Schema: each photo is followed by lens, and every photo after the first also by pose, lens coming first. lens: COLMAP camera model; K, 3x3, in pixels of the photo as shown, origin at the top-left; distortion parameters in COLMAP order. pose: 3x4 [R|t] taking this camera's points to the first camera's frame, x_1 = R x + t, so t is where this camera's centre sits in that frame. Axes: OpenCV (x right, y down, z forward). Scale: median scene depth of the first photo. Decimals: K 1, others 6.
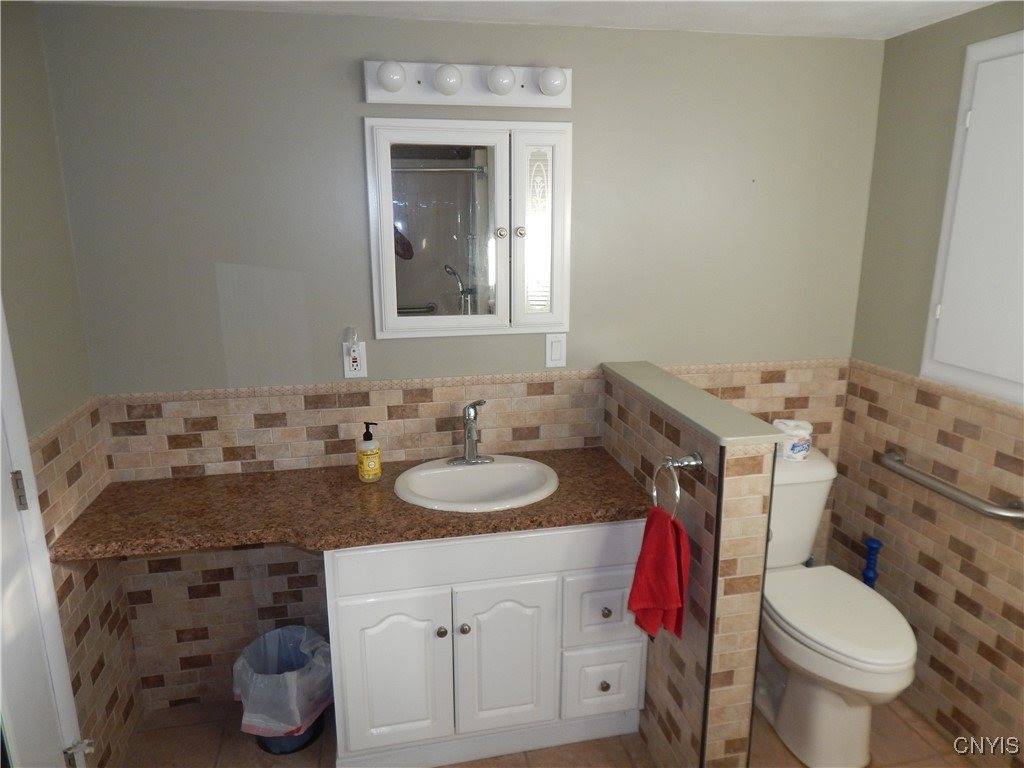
lens RADIAL K [[683.8, 0, 515.4], [0, 683.8, 383.1], [0, 0, 1]] dist [0.013261, -0.011383]
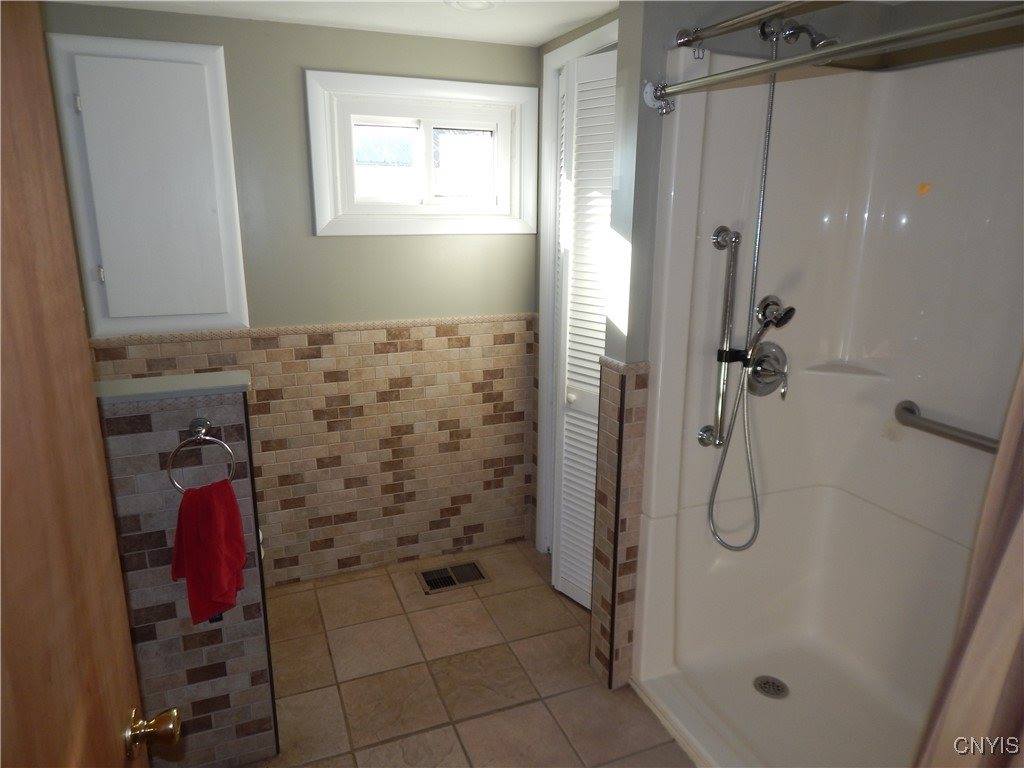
lens RADIAL K [[683.8, 0, 514.9], [0, 683.8, 384.0], [0, 0, 1]] dist [0.013261, -0.011383]
pose [[-0.183273, -0.249813, 0.950792, -0.638256], [0.230679, 0.929241, 0.288616, -0.108486], [-0.955614, 0.272223, -0.112678, 0.538293]]
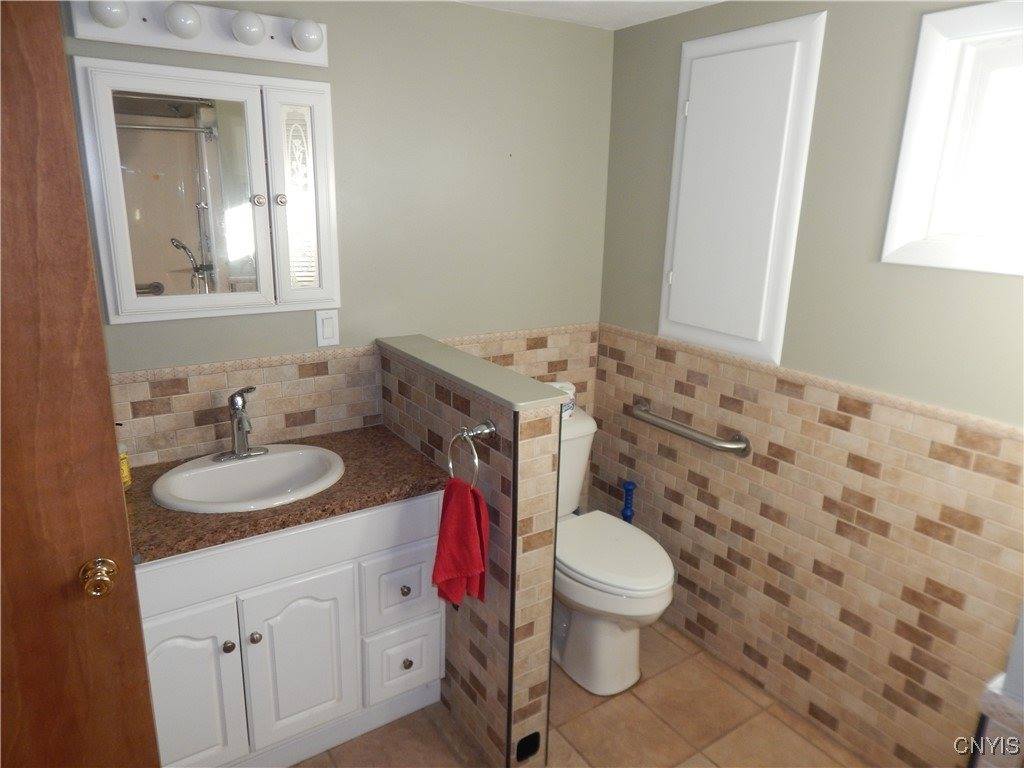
lens RADIAL K [[683.8, 0, 517.9], [0, 683.8, 381.7], [0, 0, 1]] dist [0.013261, -0.011383]
pose [[0.928329, -0.077202, 0.363656, -0.050594], [0.064681, 0.996822, 0.046505, -0.000791], [-0.366090, -0.019651, 0.930372, 0.026641]]
